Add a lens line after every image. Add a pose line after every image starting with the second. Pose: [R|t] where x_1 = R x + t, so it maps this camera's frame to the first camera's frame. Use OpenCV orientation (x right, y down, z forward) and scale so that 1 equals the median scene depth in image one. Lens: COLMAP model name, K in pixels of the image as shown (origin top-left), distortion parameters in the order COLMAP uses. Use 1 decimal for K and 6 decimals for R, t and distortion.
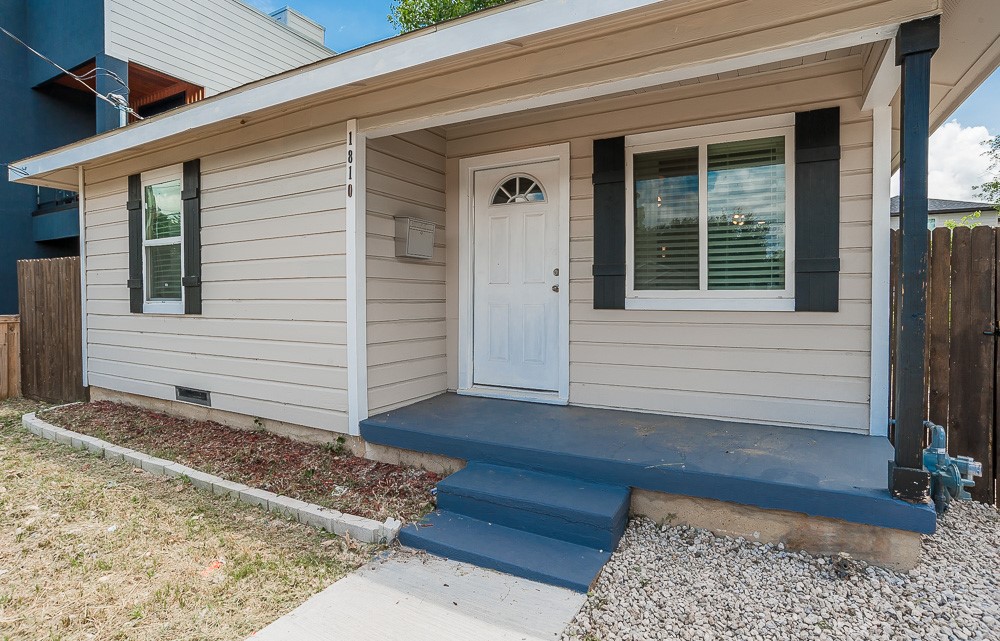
lens RADIAL K [[502.2, 0, 512.8], [0, 502.2, 310.4], [0, 0, 1]] dist [-0.076737, 0.043046]
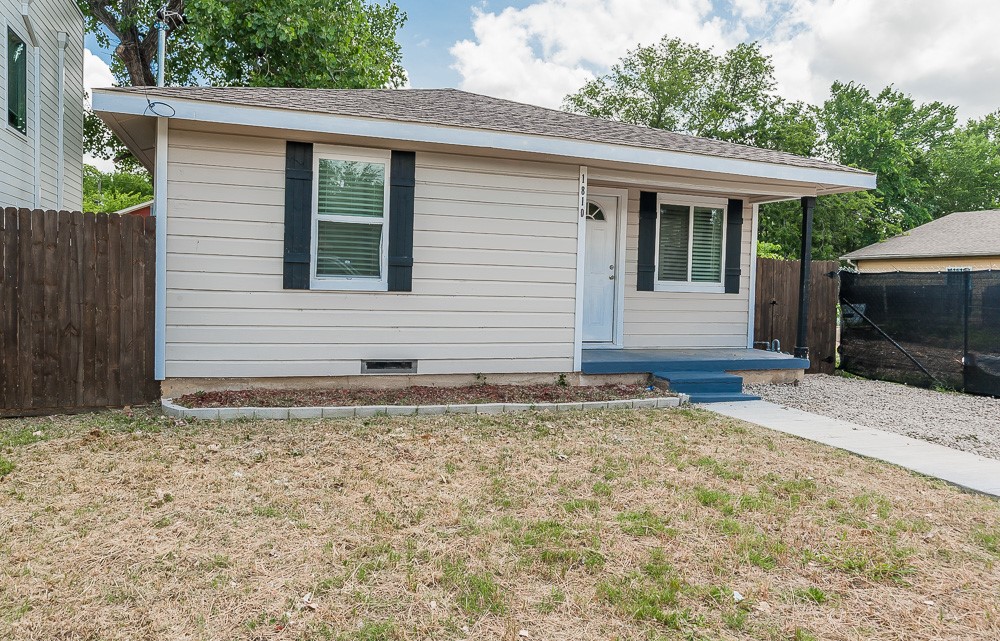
lens RADIAL K [[708.4, 0, 494.8], [0, 708.4, 304.2], [0, 0, 1]] dist [-0.018771, 0.001595]
pose [[0.674001, -0.004148, 0.738719, -2.138435], [-0.012760, 0.999770, 0.017256, 0.008619], [-0.738621, -0.021057, 0.673792, -0.289875]]
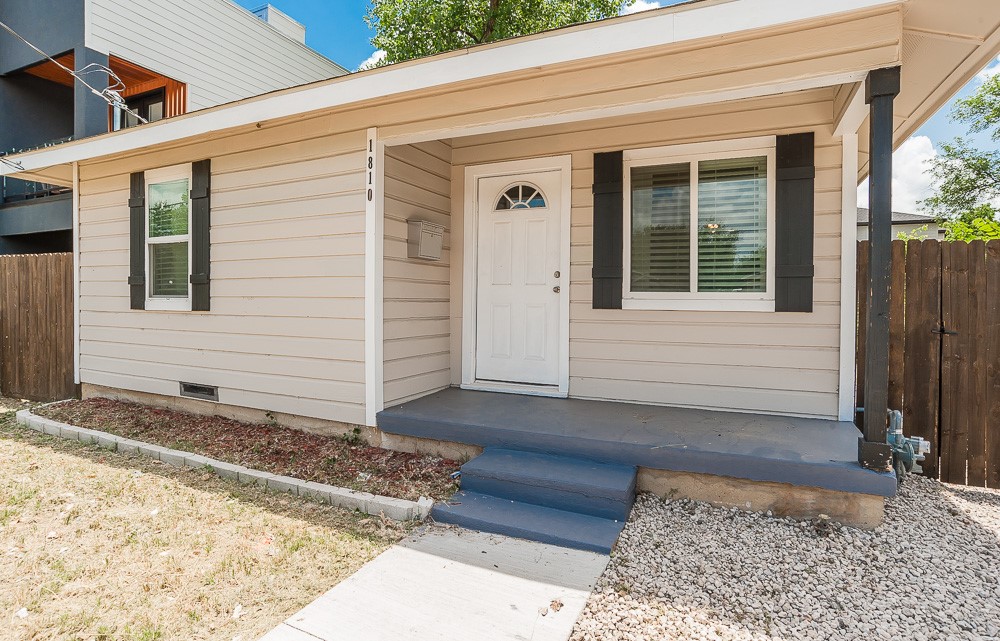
lens RADIAL K [[502.2, 0, 512.8], [0, 502.2, 310.4], [0, 0, 1]] dist [-0.076737, 0.043046]
pose [[0.997745, 0.008048, 0.066637, -0.091937], [-0.007713, 0.999956, -0.005287, 0.008578], [-0.066676, 0.004761, 0.997763, -0.079428]]
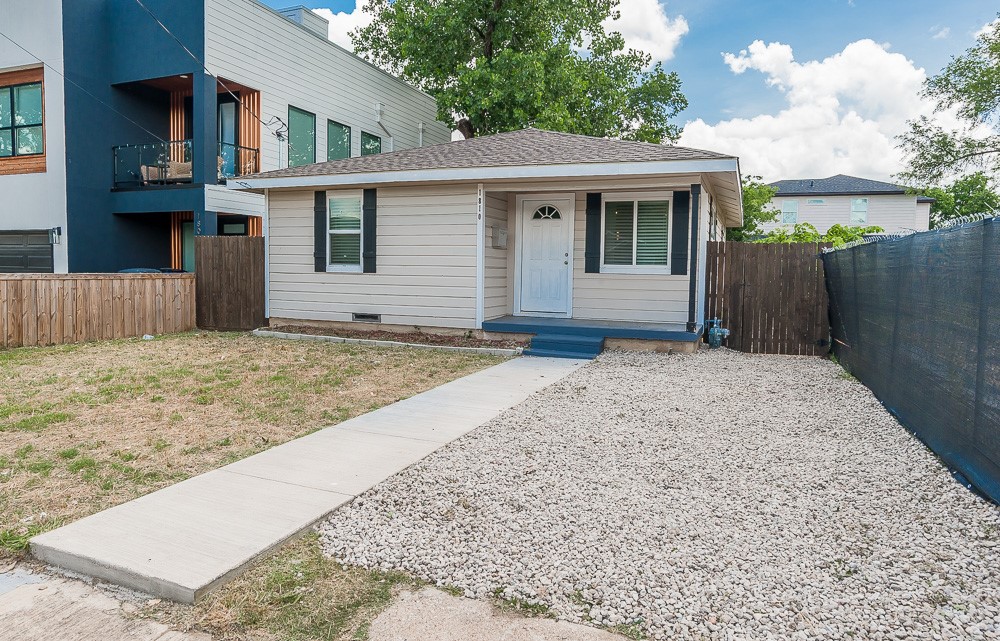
lens RADIAL K [[608.3, 0, 516.7], [0, 608.3, 305.4], [0, 0, 1]] dist [-0.050778, 0.042698]
pose [[0.991428, 0.008565, 0.130373, -0.510292], [-0.013670, 0.999172, 0.038317, 0.044997], [-0.129937, -0.039771, 0.990724, -1.689624]]
